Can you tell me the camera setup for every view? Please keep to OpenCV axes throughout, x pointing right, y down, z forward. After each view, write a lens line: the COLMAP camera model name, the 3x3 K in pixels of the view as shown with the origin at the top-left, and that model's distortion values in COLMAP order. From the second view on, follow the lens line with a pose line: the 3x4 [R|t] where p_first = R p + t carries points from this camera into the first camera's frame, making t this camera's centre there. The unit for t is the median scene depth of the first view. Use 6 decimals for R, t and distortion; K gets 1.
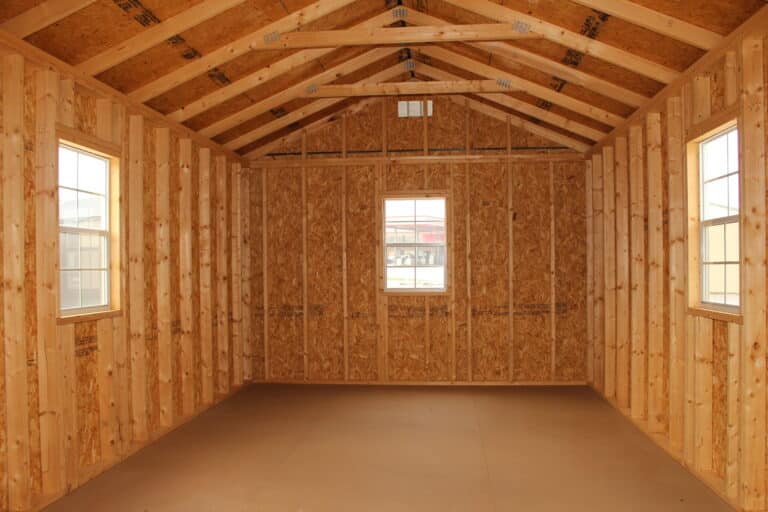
lens RADIAL K [[638.6, 0, 382.8], [0, 638.6, 268.2], [0, 0, 1]] dist [-0.167398, 0.145145]
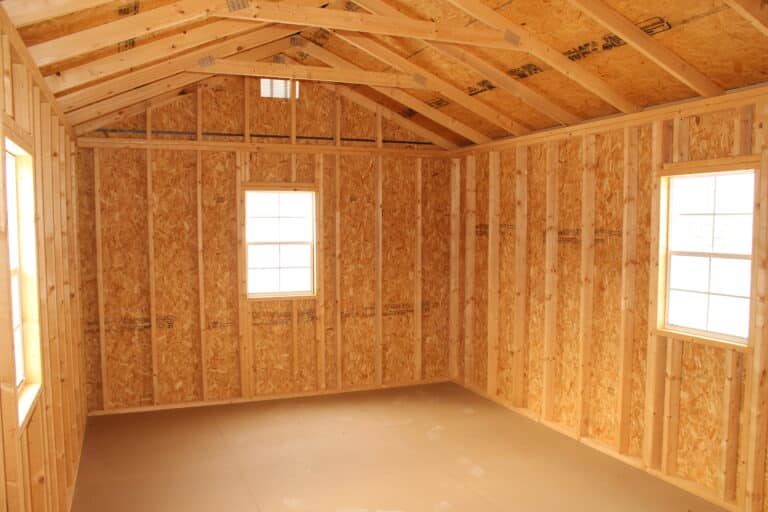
lens RADIAL K [[638.6, 0, 382.8], [0, 638.6, 268.2], [0, 0, 1]] dist [-0.167398, 0.145145]
pose [[0.883955, -0.025149, 0.466896, -0.238790], [-0.004731, 0.998020, 0.062715, -0.058873], [-0.467549, -0.057646, 0.882086, 0.146190]]
